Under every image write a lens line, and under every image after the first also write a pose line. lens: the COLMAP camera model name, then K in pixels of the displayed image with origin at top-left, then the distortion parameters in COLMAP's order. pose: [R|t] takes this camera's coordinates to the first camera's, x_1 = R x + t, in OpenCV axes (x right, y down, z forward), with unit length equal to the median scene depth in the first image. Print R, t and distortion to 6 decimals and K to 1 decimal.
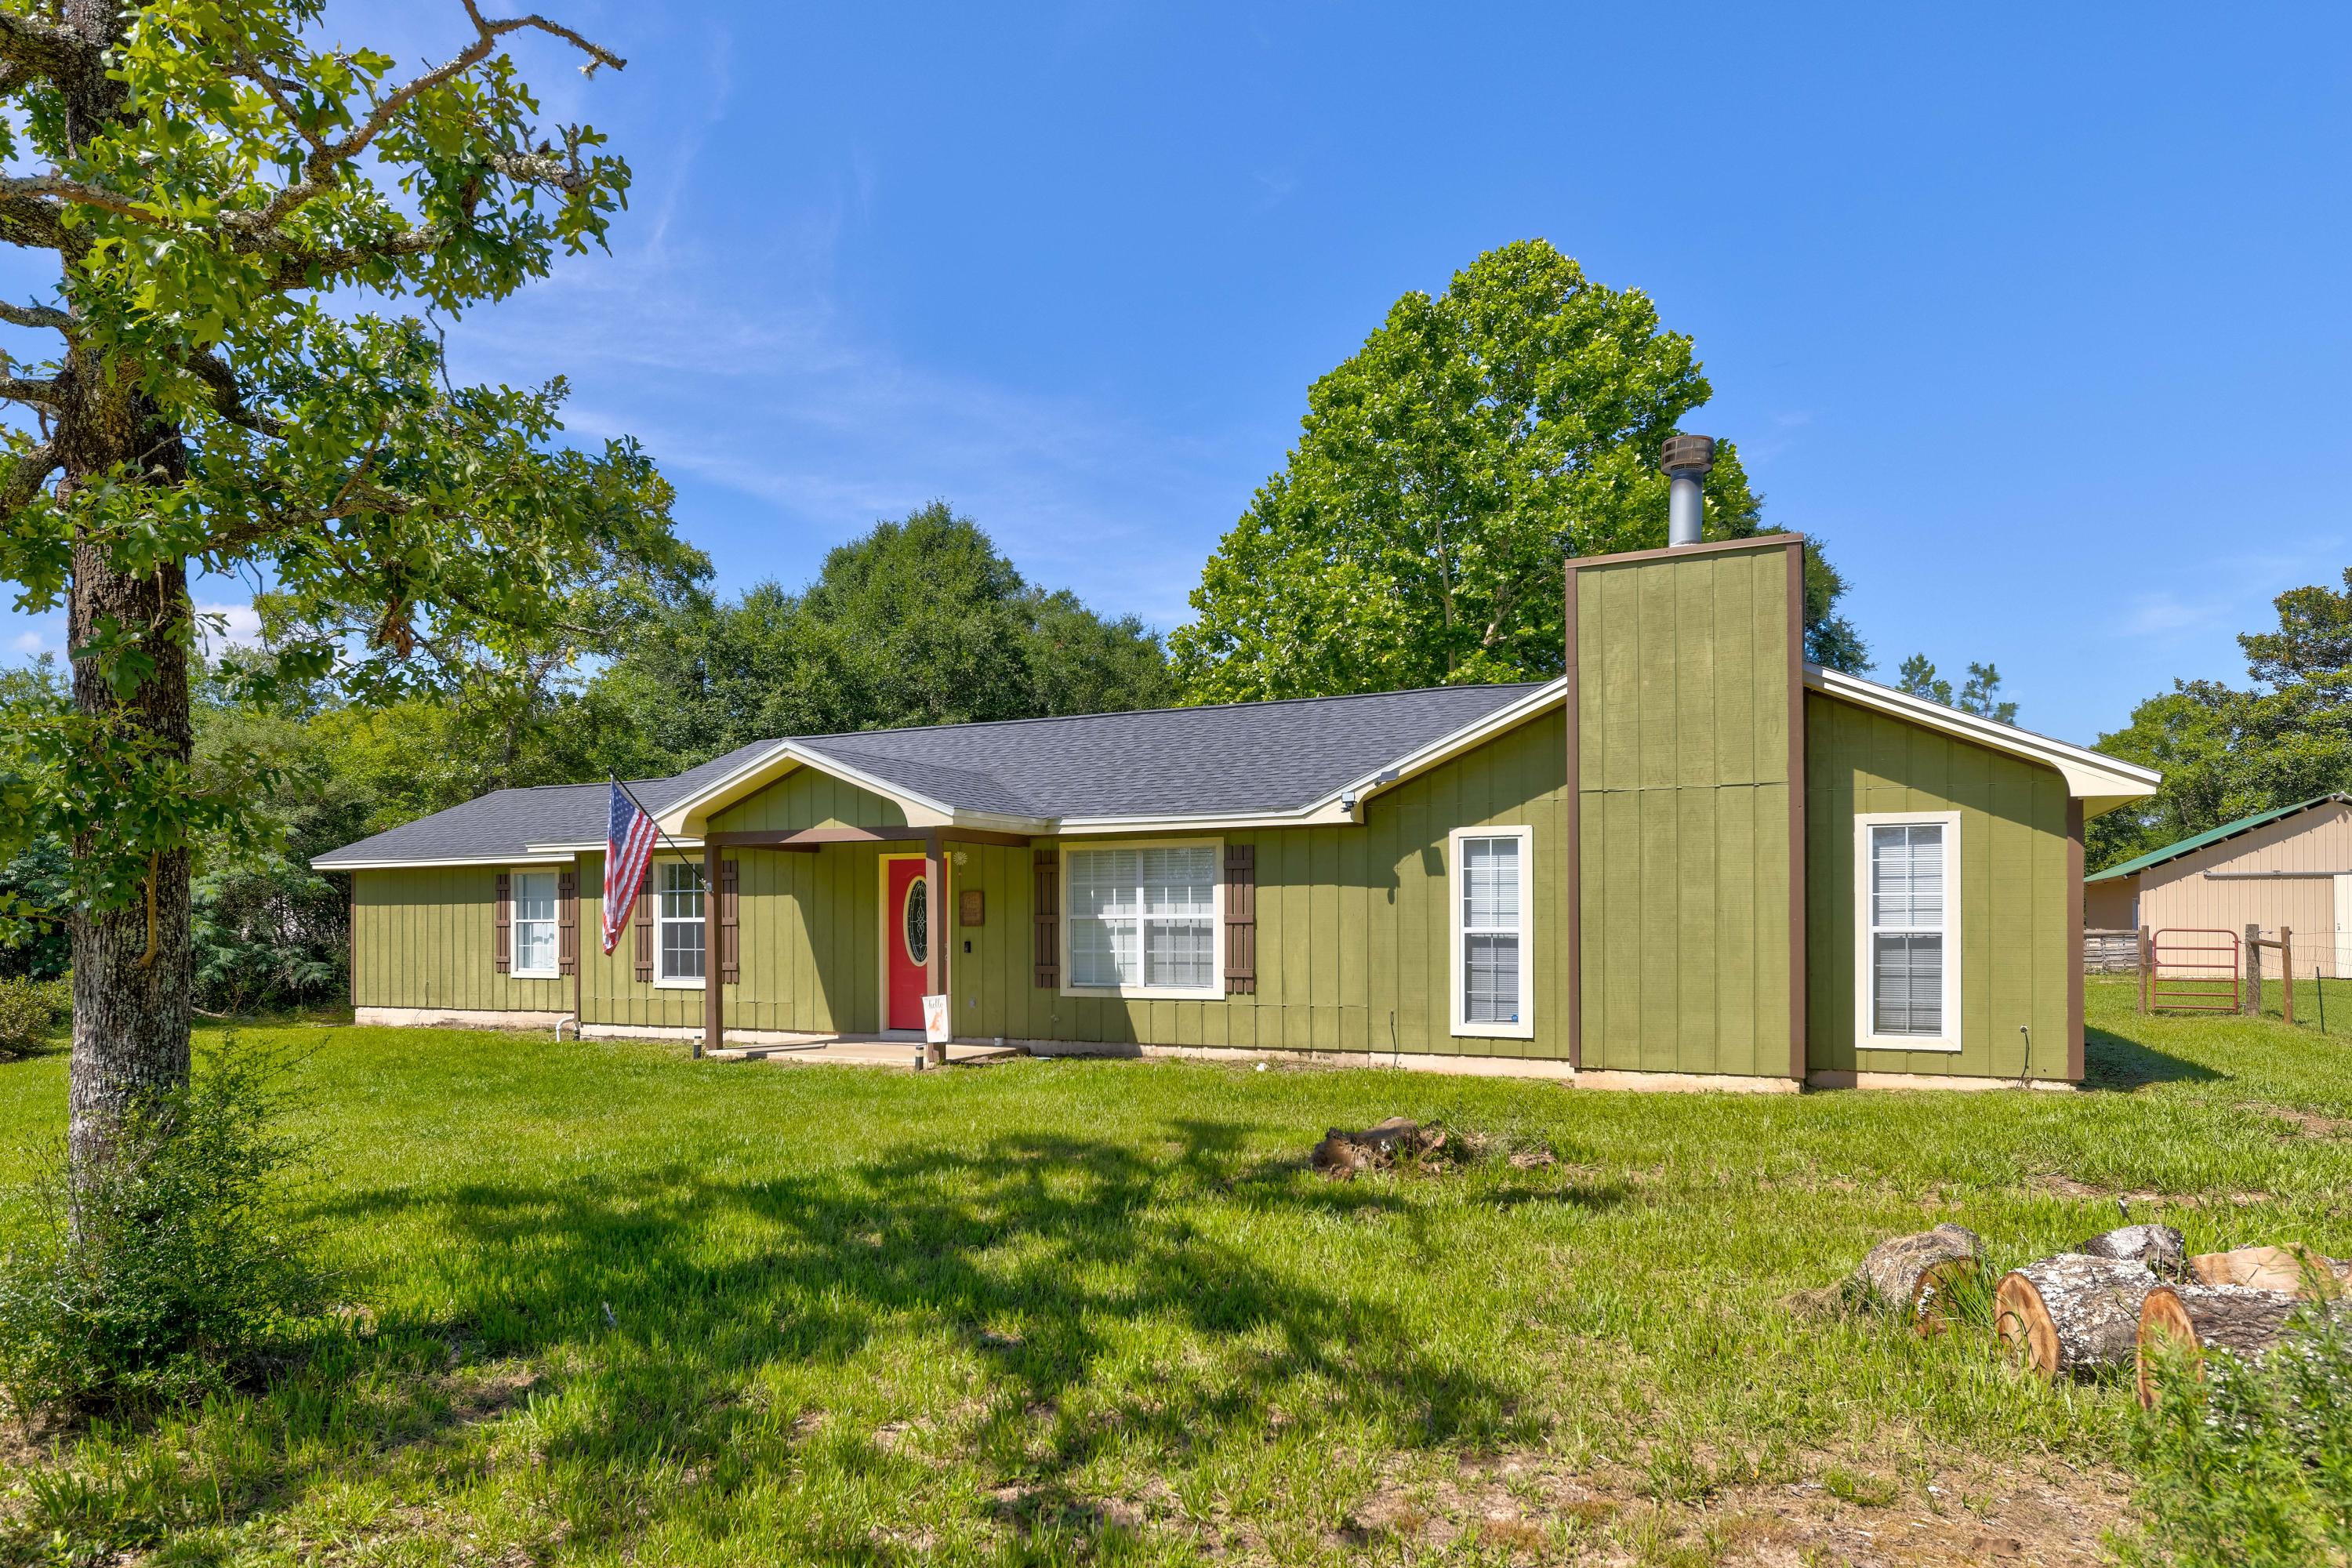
lens RADIAL K [[1372.8, 0, 1208.2], [0, 1372.8, 925.3], [0, 0, 1]] dist [-0.000742, -0.001776]
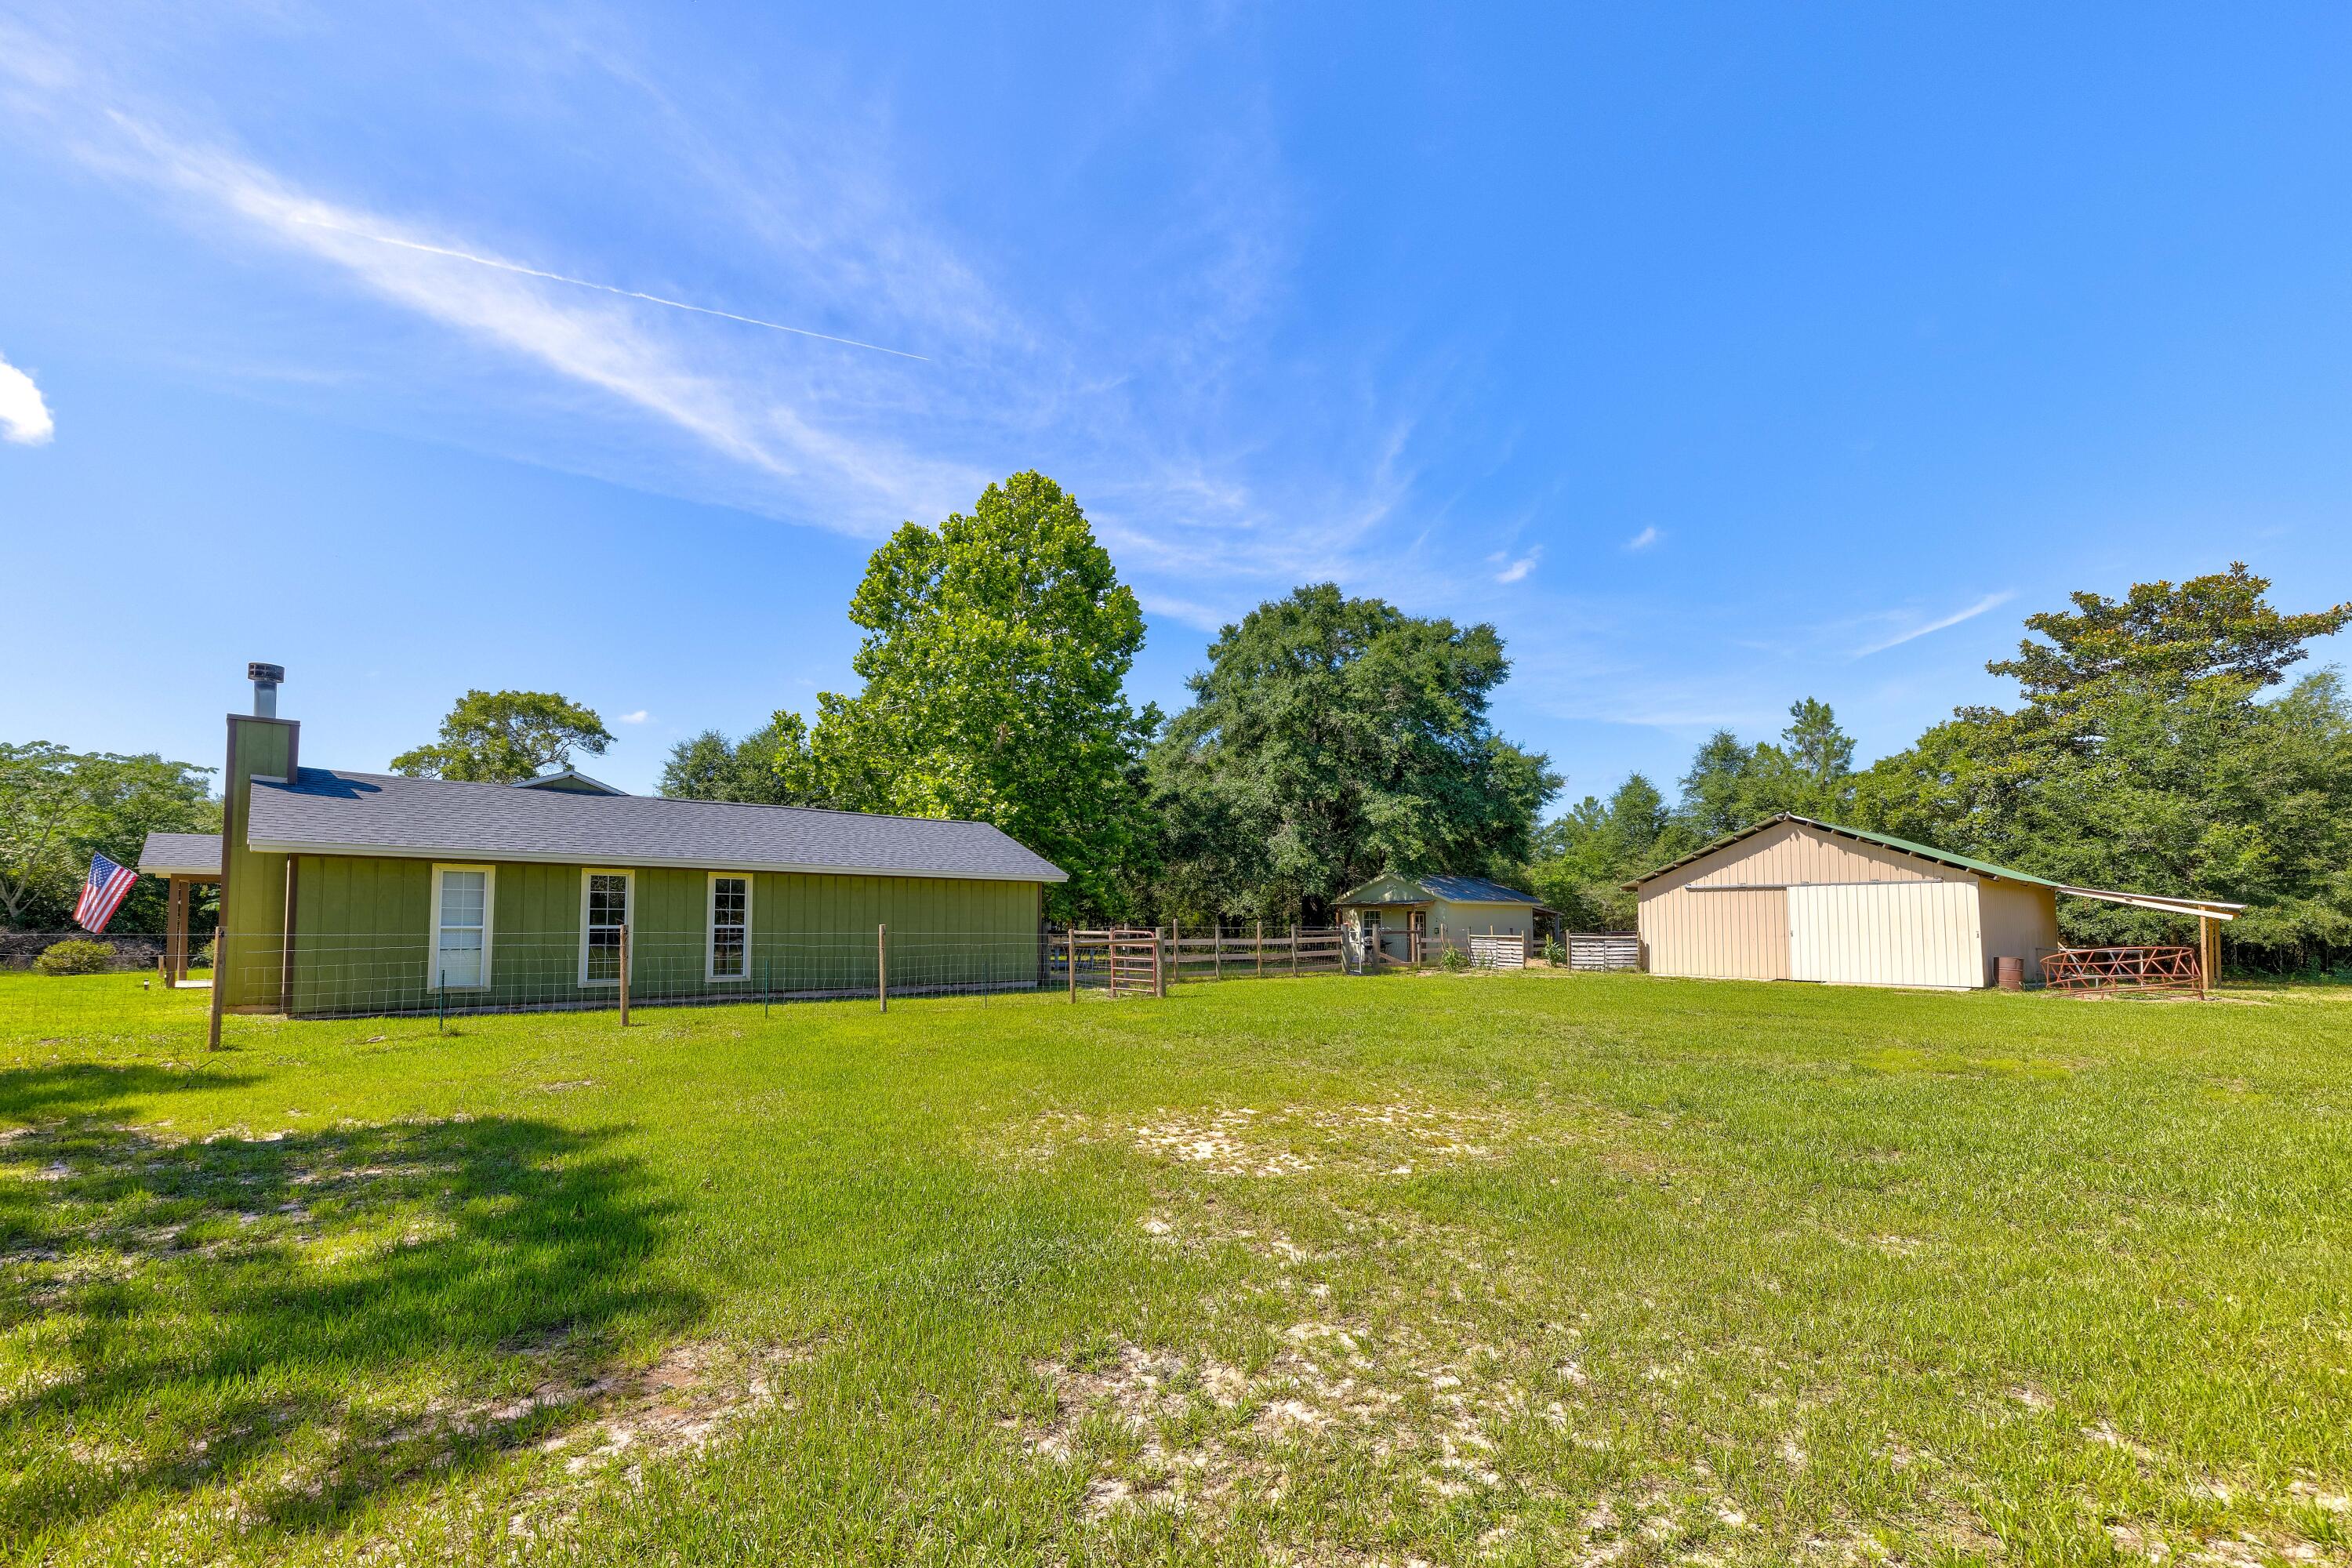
lens RADIAL K [[936.8, 0, 1122.4], [0, 936.8, 876.3], [0, 0, 1]] dist [-0.000271, -0.007476]
pose [[0.894239, -0.012317, -0.447420, 1.523878], [-0.010378, 0.998782, -0.048237, -0.007385], [0.447469, 0.047779, 0.893022, 0.159363]]
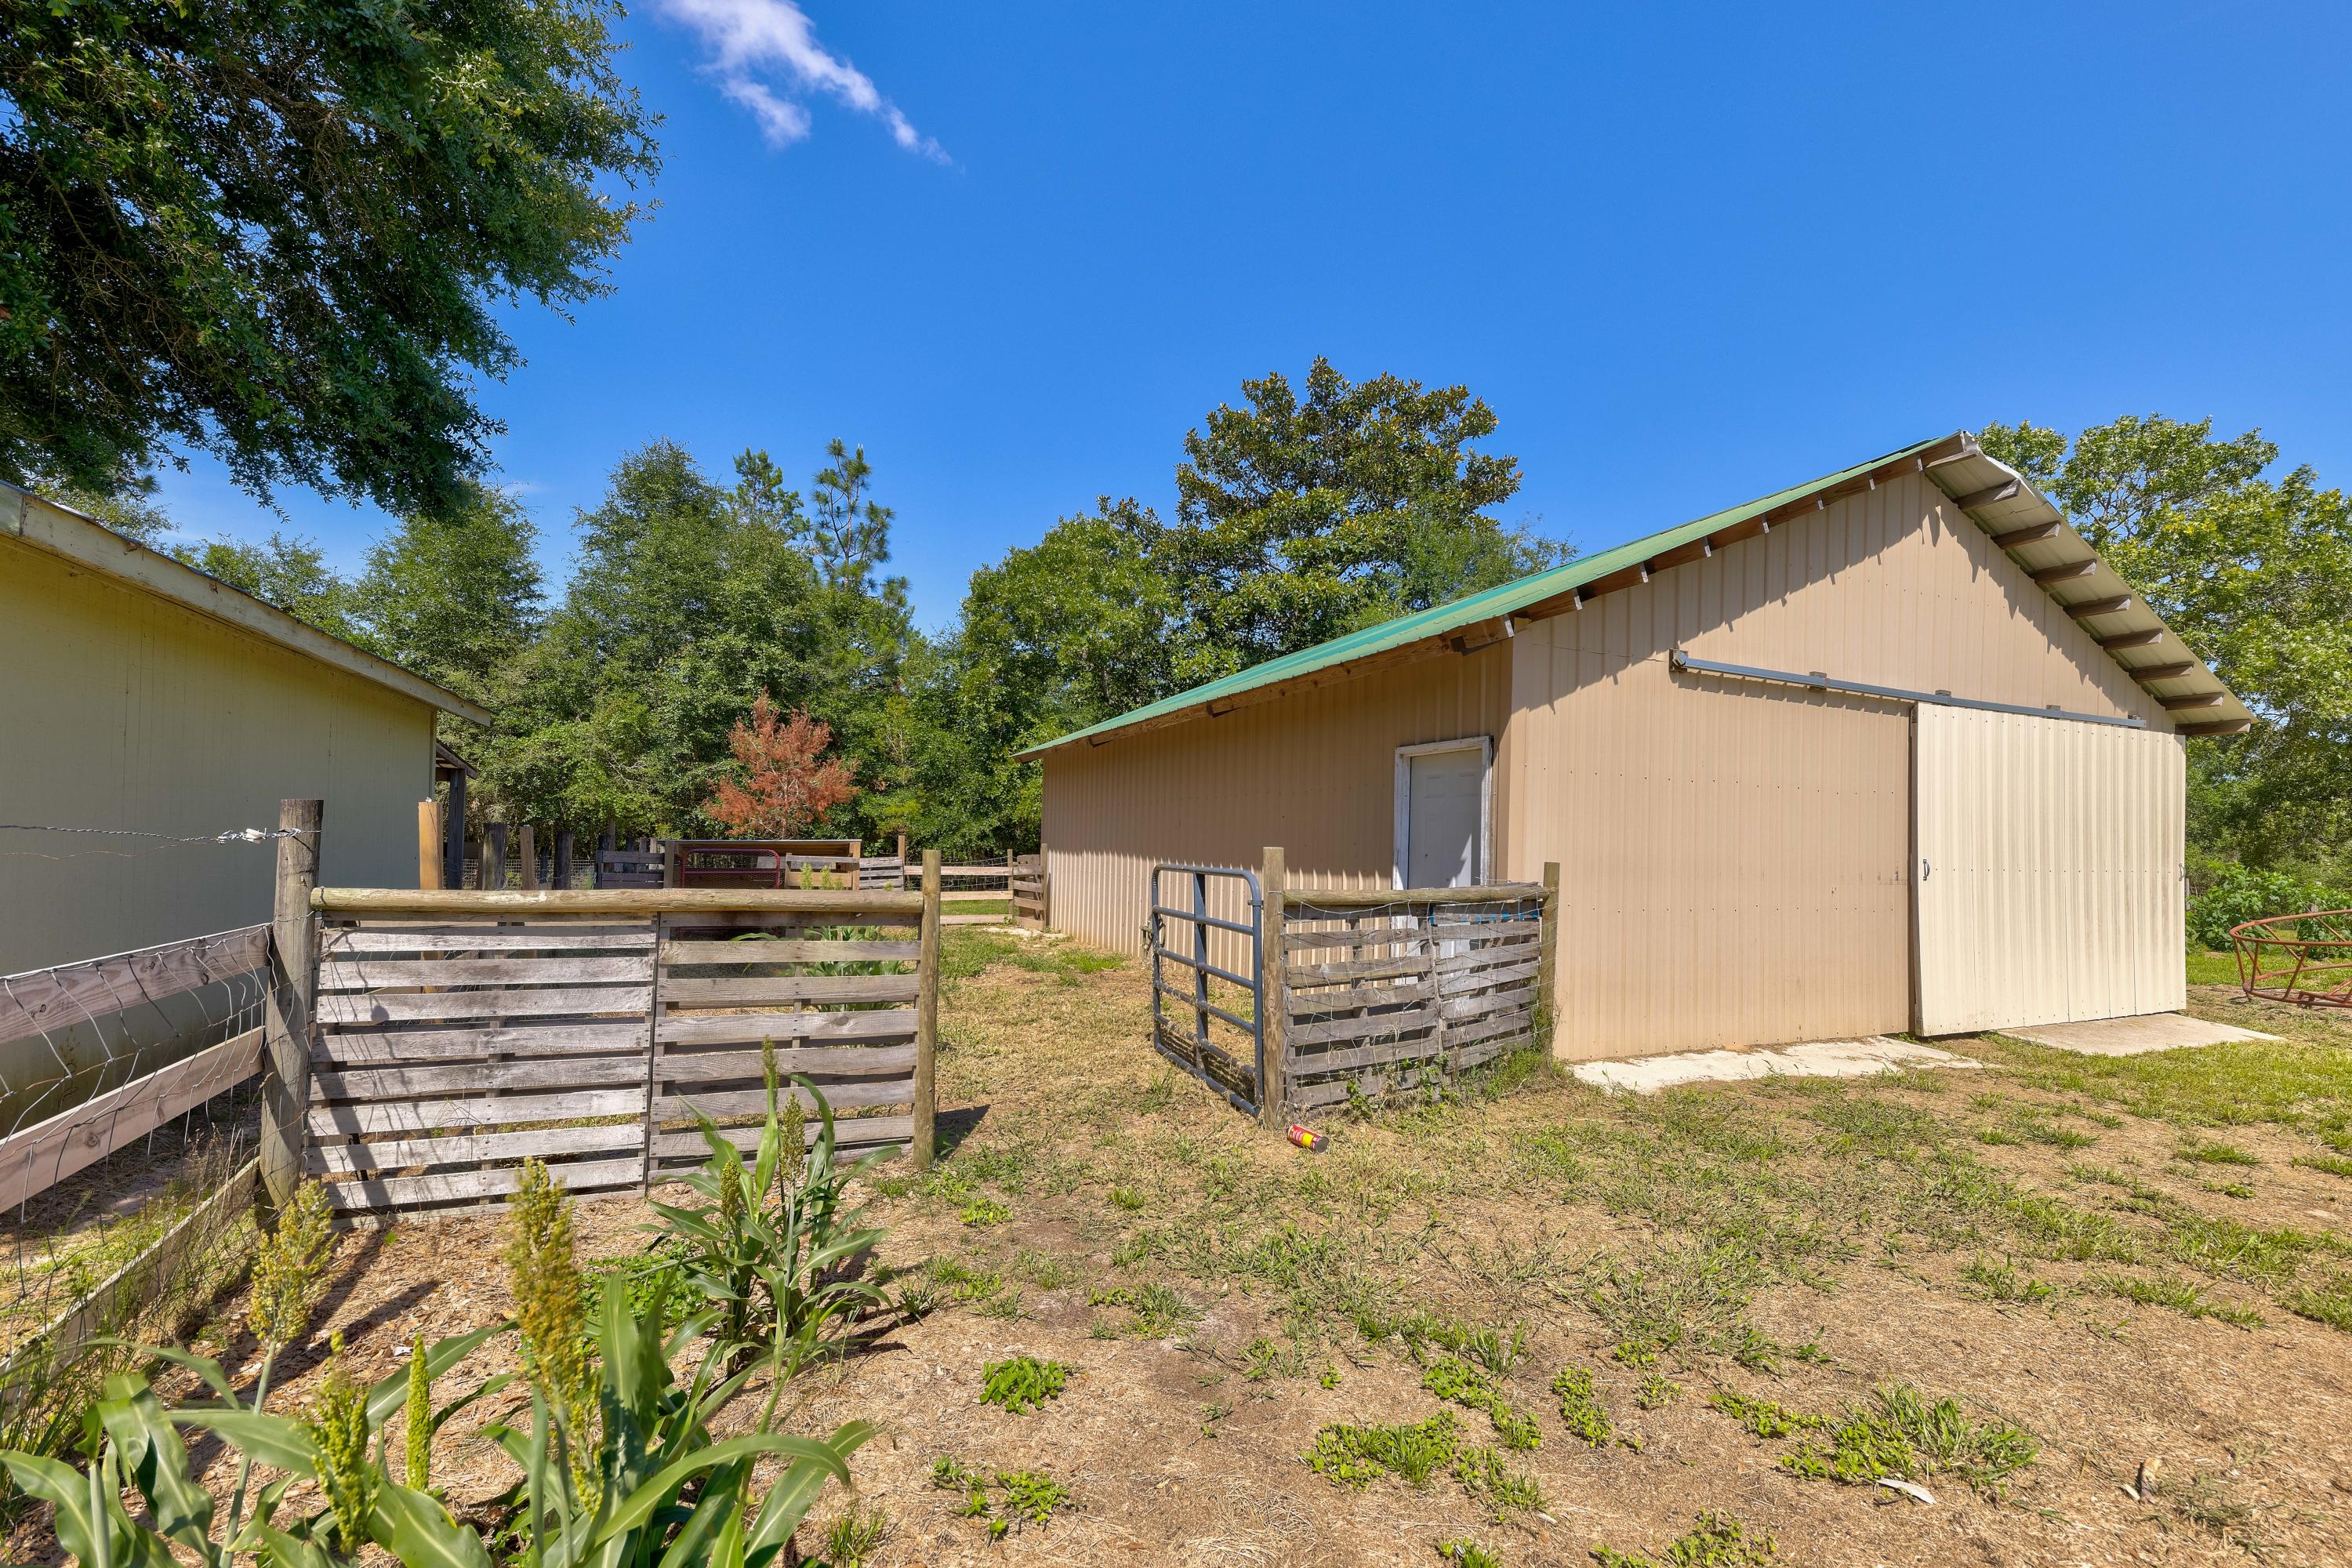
lens RADIAL K [[970.5, 0, 1187.6], [0, 970.5, 822.8], [0, 0, 1]] dist [-0.000641, -0.000080]
pose [[0.642321, 0.038077, 0.765489, 1.233965], [-0.028475, 0.999261, -0.025812, 0.001862], [-0.765906, -0.005218, 0.642931, 2.220433]]
